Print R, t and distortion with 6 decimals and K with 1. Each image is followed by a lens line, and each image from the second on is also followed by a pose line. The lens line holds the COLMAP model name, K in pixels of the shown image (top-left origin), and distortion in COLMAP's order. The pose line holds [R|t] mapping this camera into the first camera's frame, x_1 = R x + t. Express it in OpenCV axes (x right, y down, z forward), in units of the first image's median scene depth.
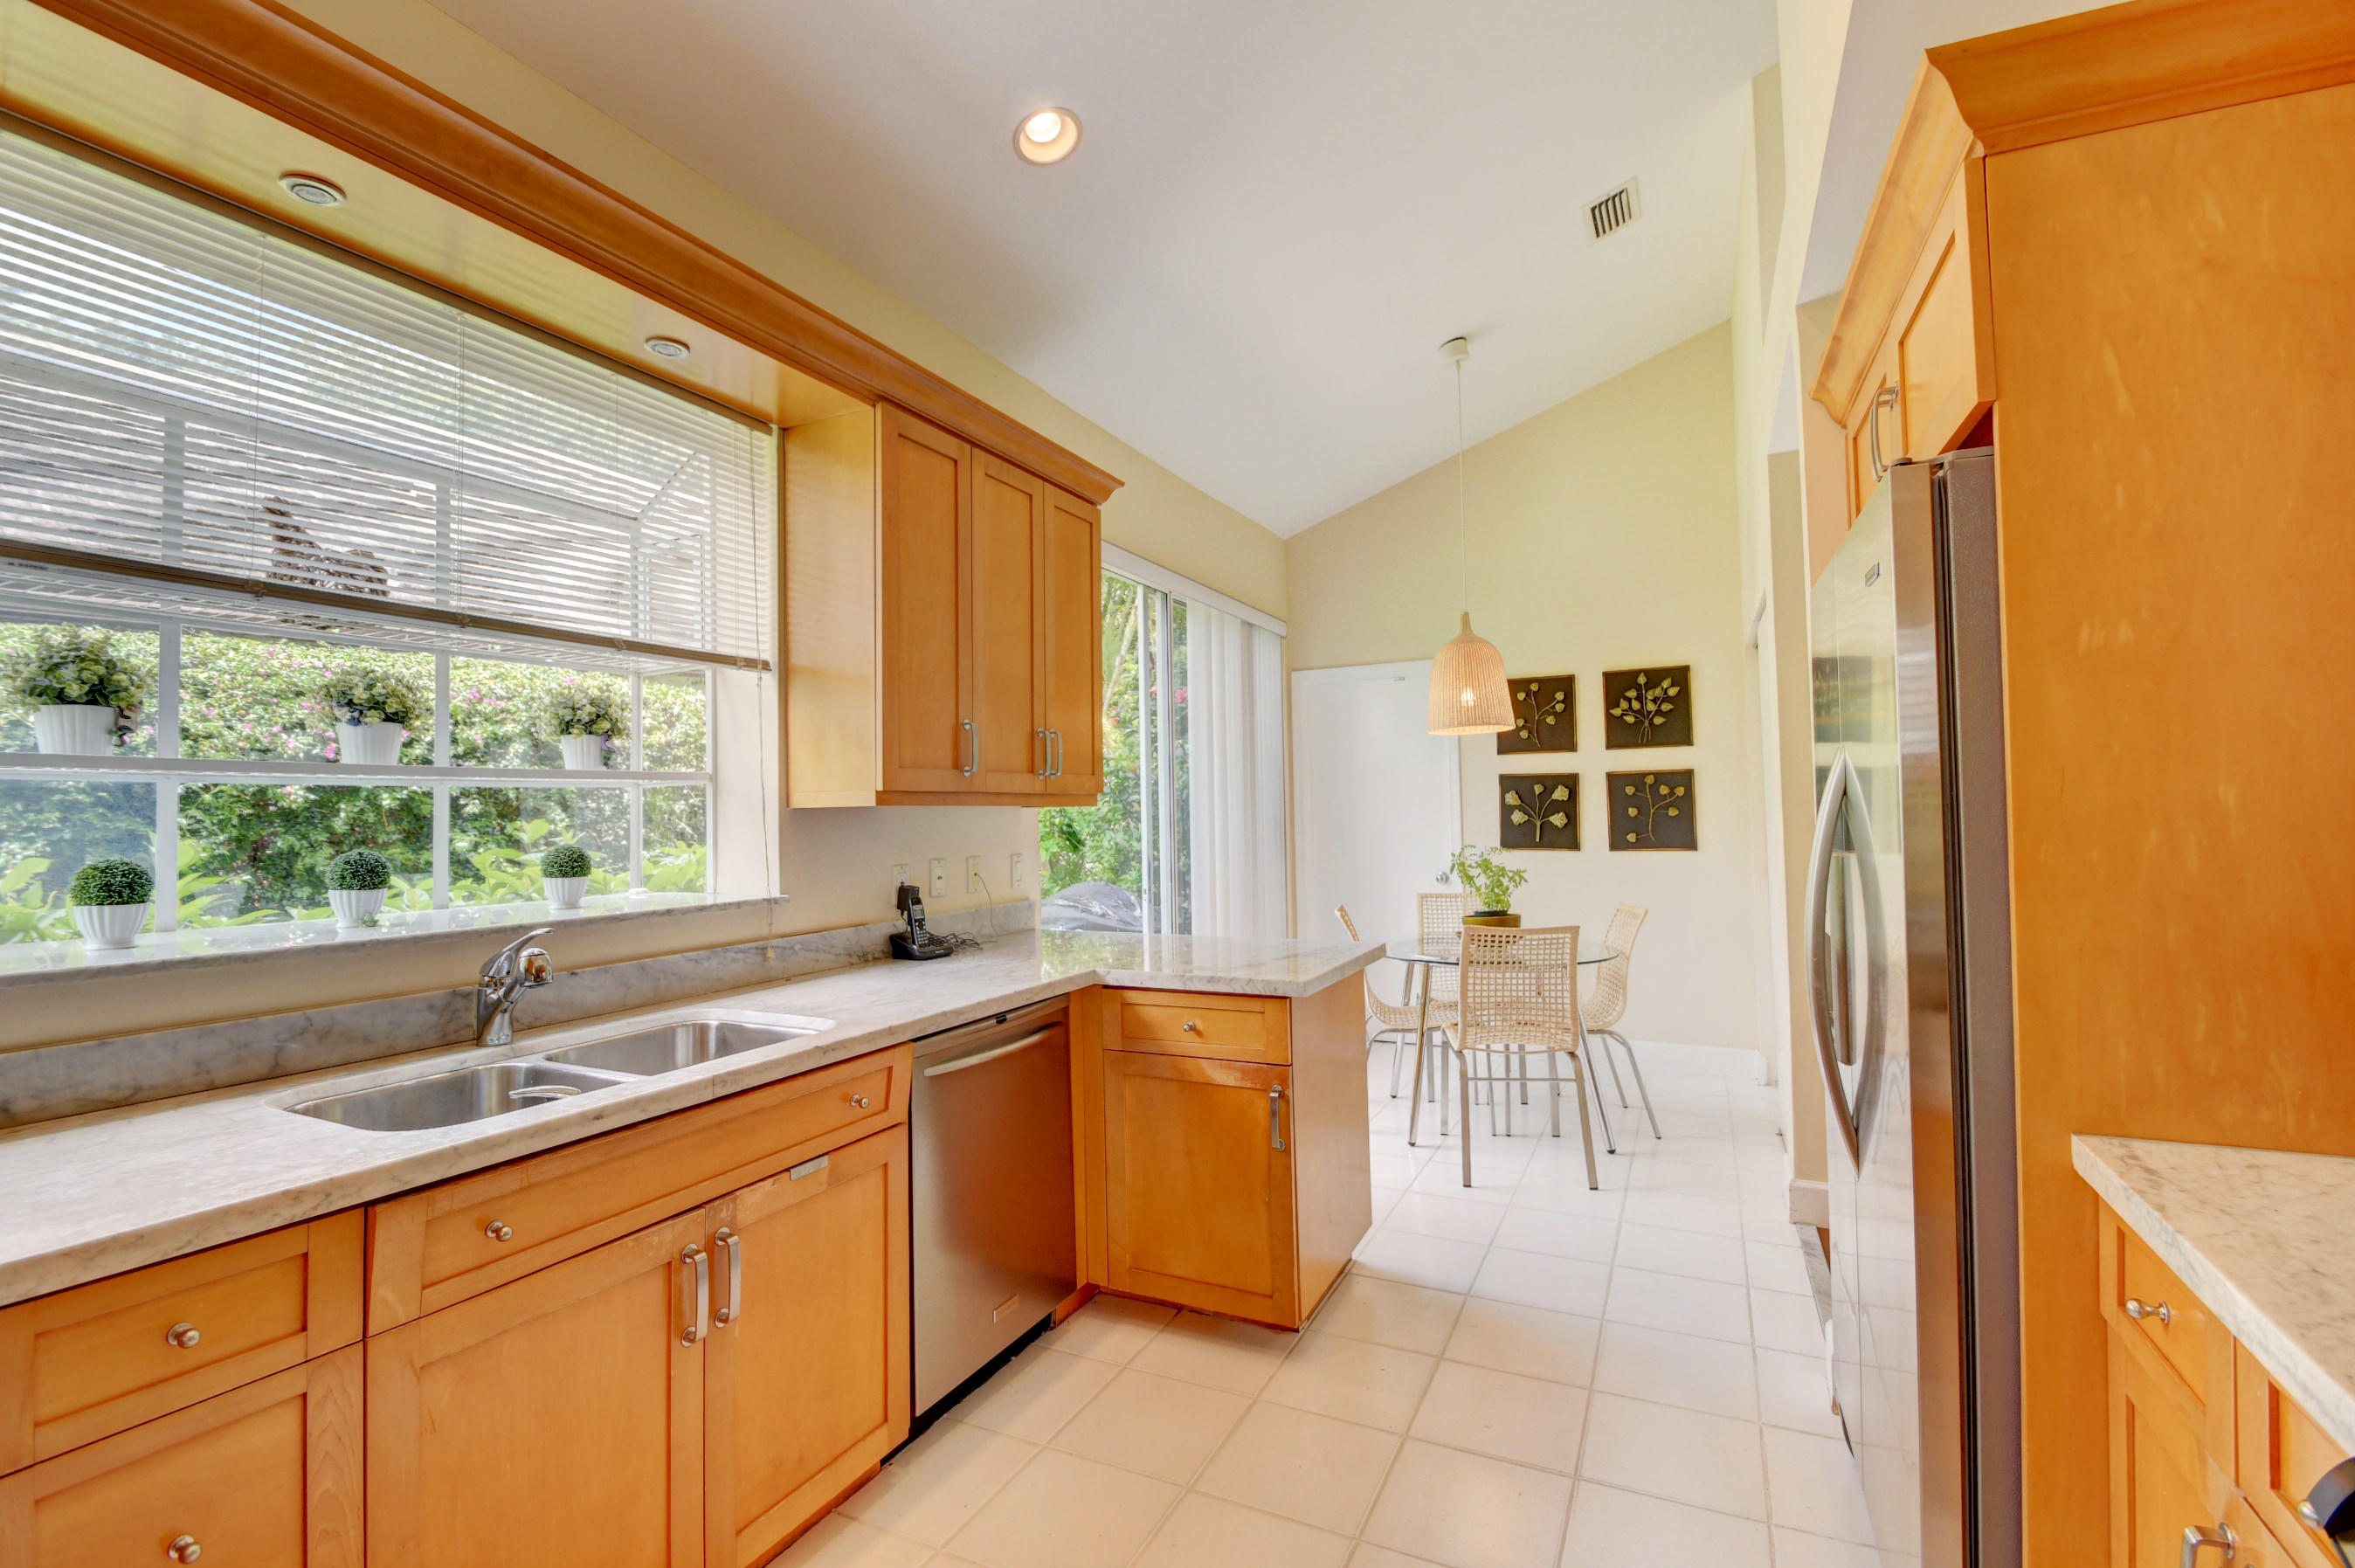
lens RADIAL K [[1038.8, 0, 1188.8], [0, 1038.8, 769.0], [0, 0, 1]] dist [0.006201, -0.013271]
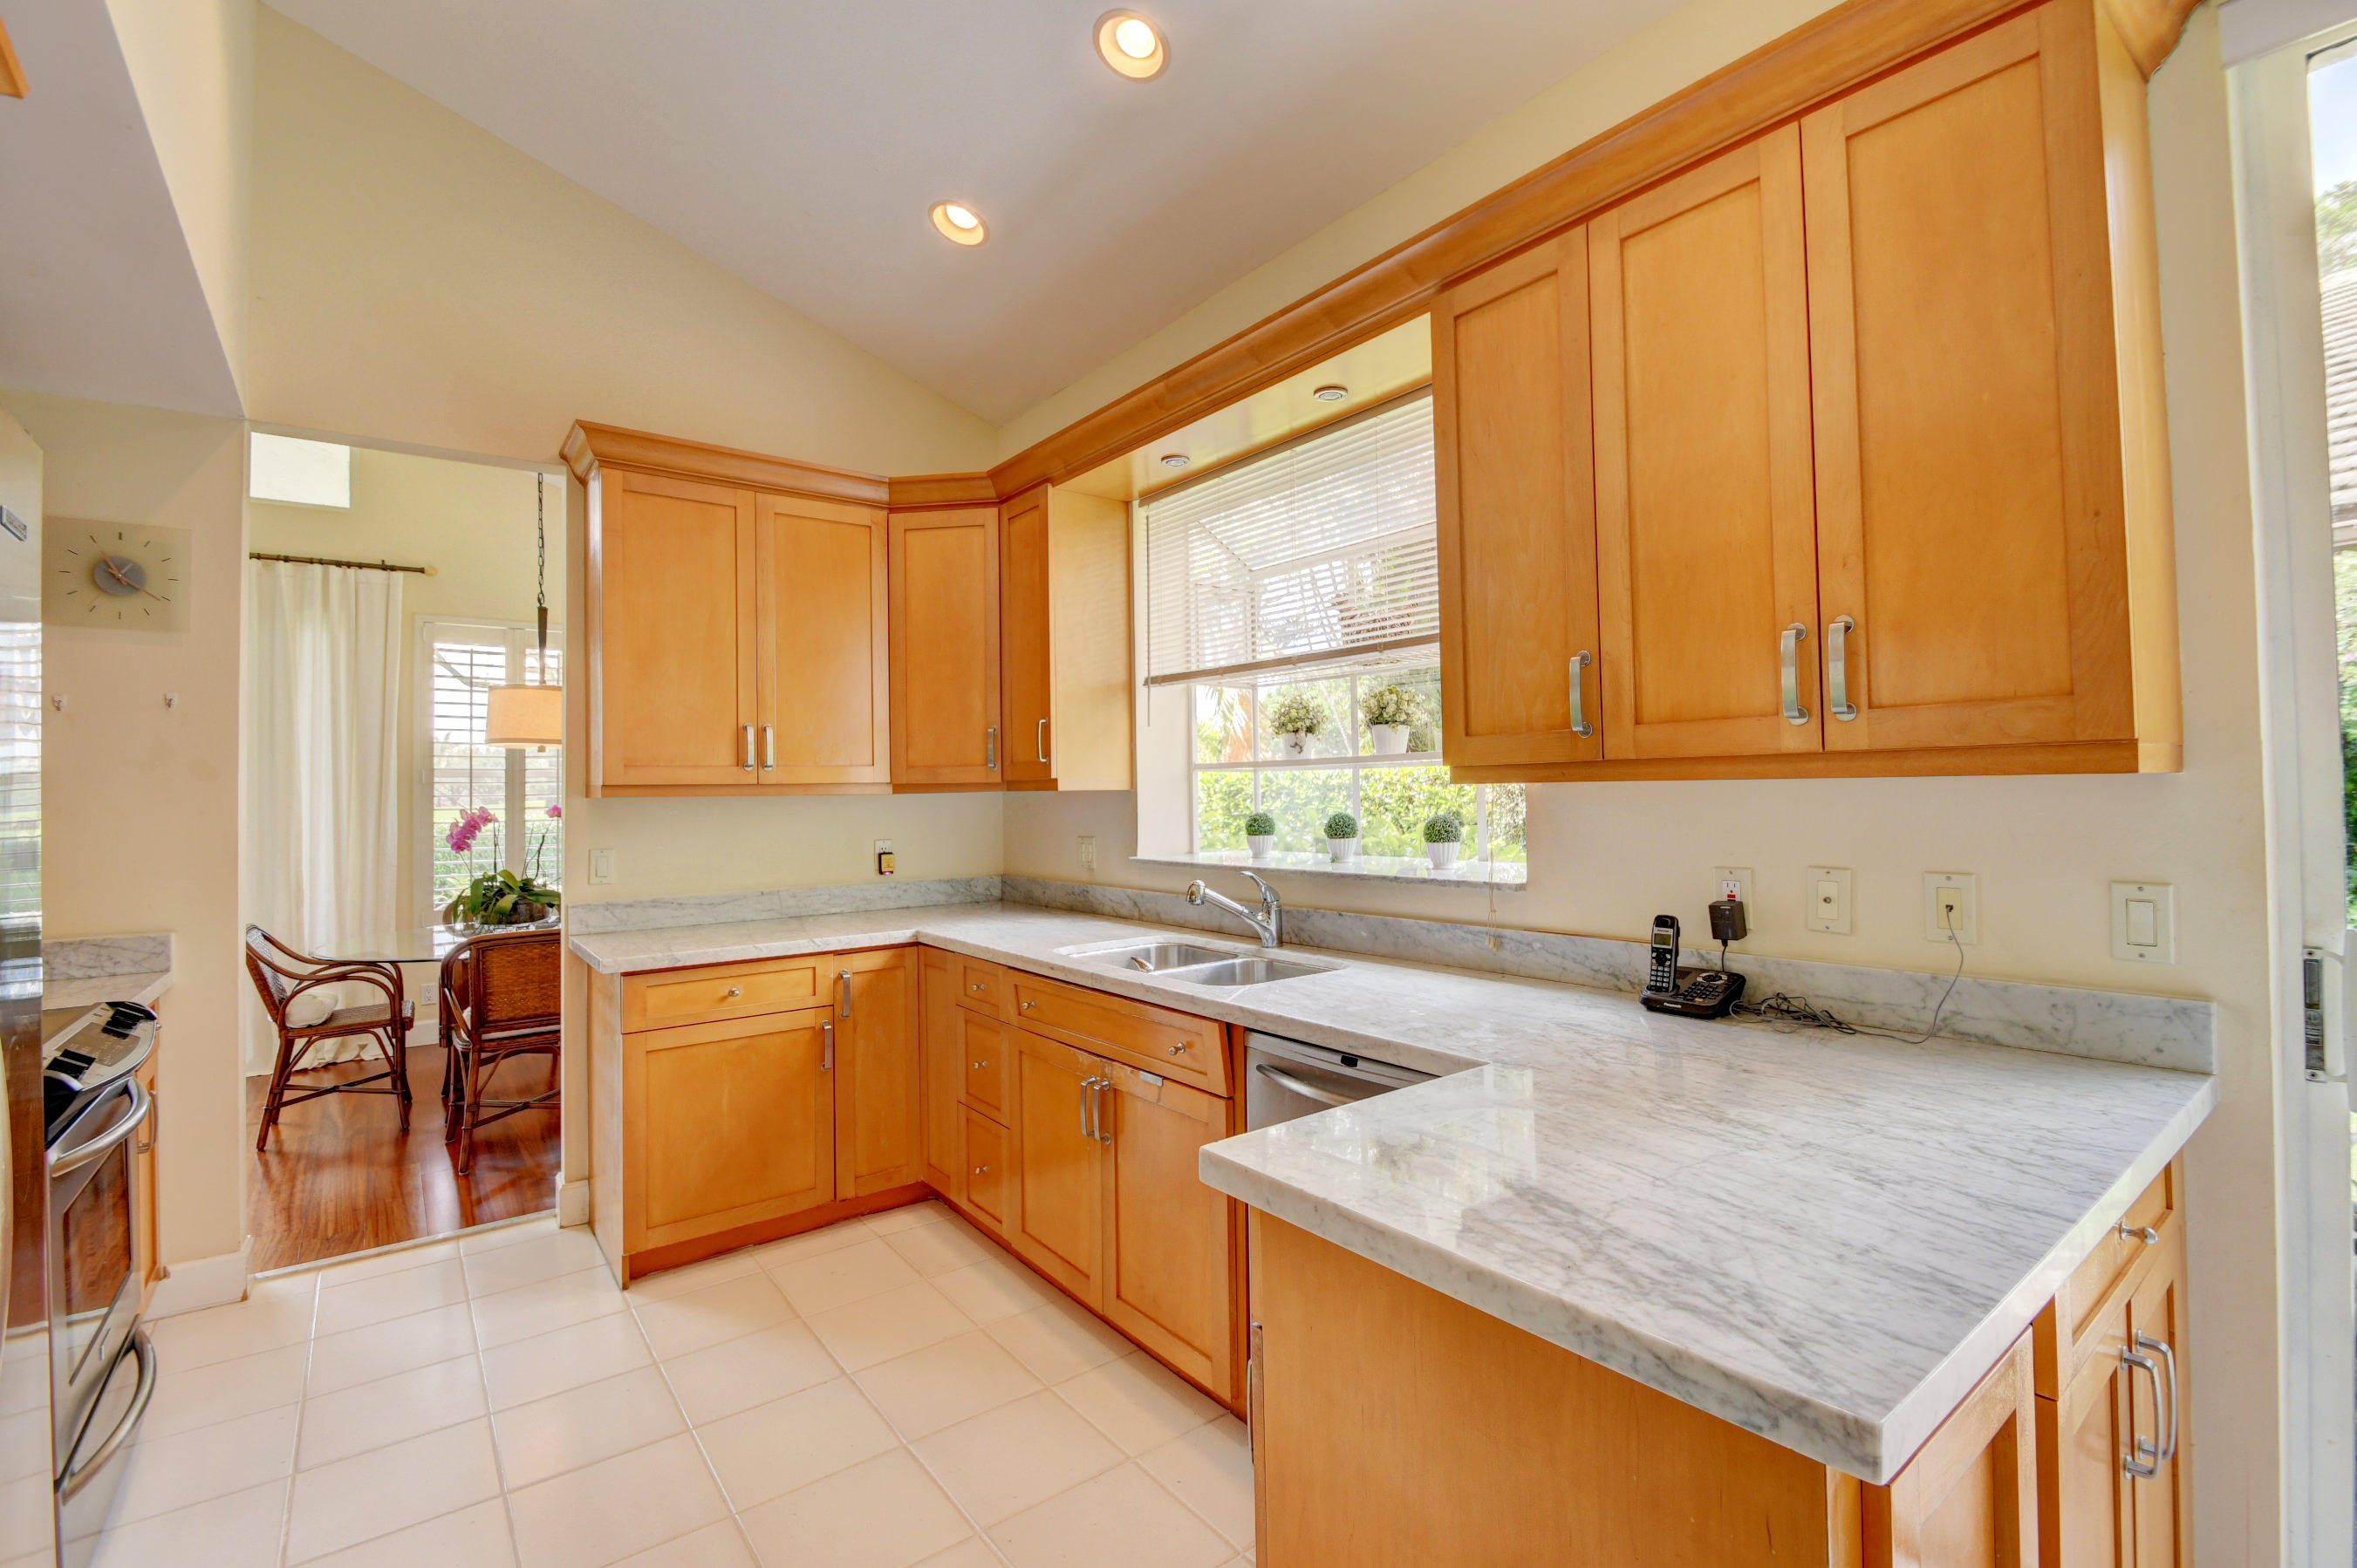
lens RADIAL K [[1039.5, 0, 1189.9], [0, 1039.5, 768.9], [0, 0, 1]] dist [0.006201, -0.013271]
pose [[-0.439698, 0.003292, -0.898140, 0.340614], [0.063090, 0.997636, -0.027230, 0.020574], [0.895927, -0.068637, -0.438867, 0.739420]]
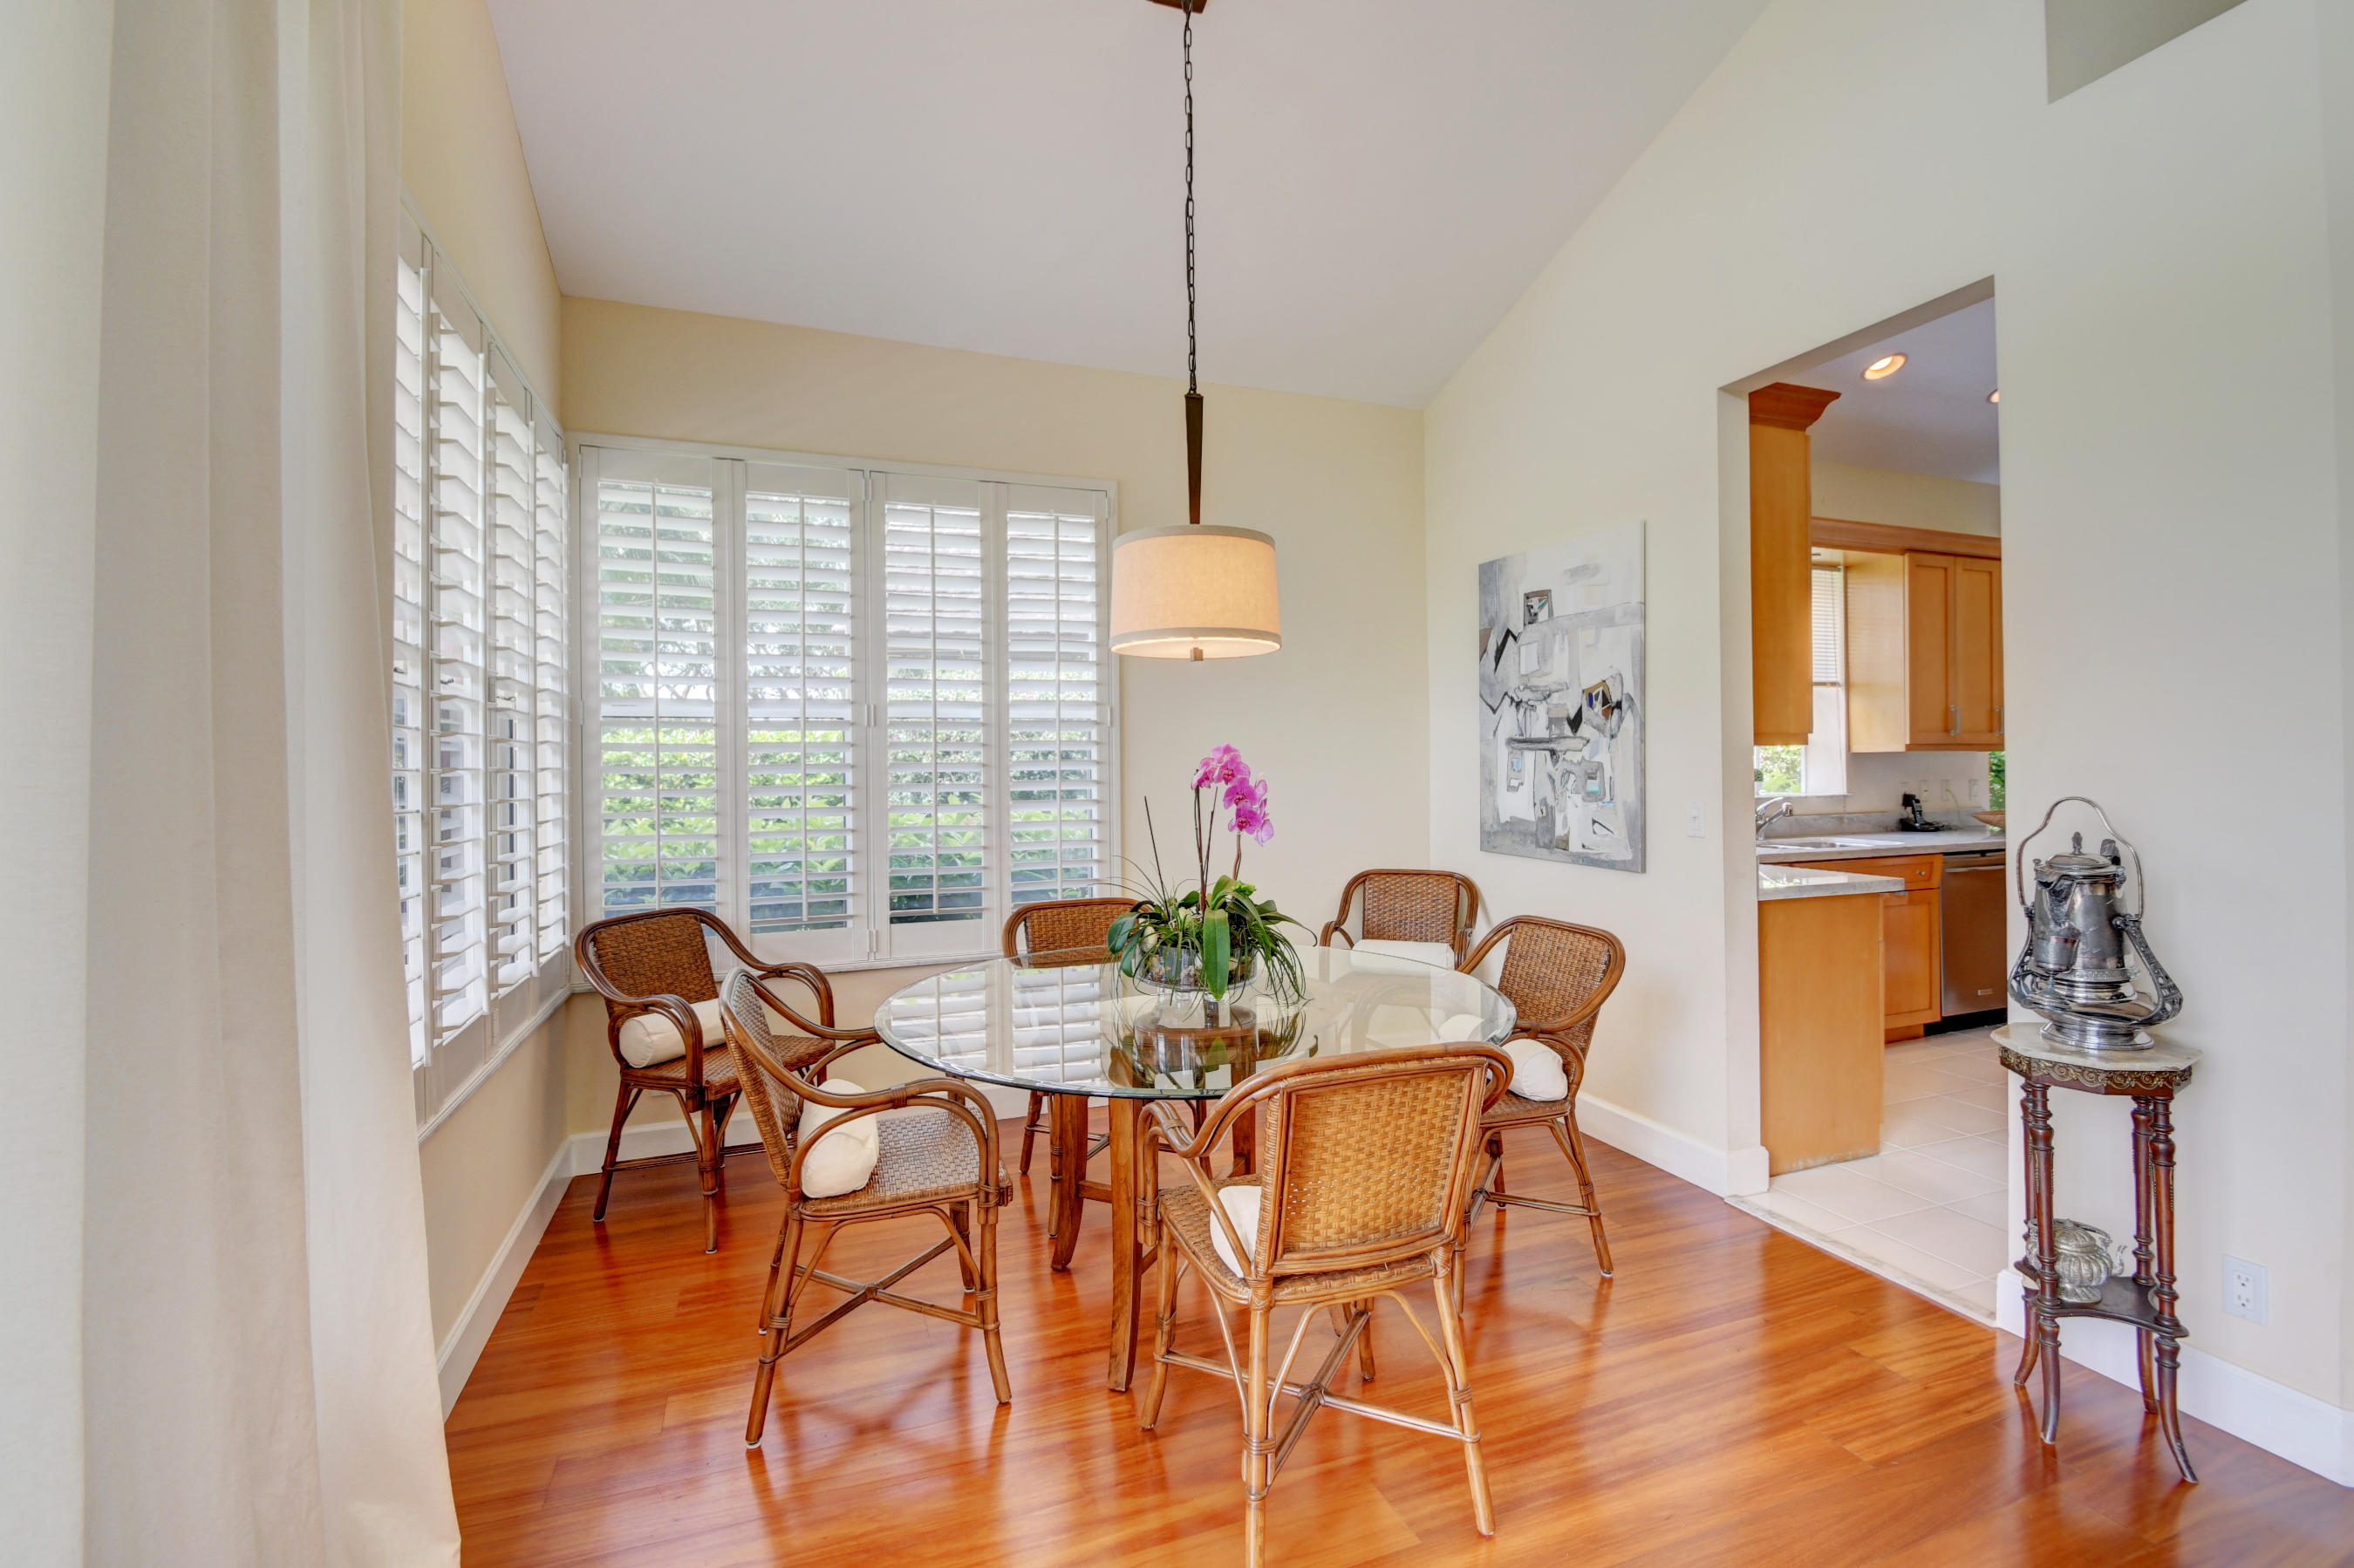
lens RADIAL K [[1038.3, 0, 1188.3], [0, 1038.3, 769.0], [0, 0, 1]] dist [0.006201, -0.013271]
pose [[0.728797, 0.012204, -0.684621, 0.046054], [0.024542, 0.998733, 0.043929, -0.034225], [0.684290, -0.048817, 0.727574, -0.923226]]
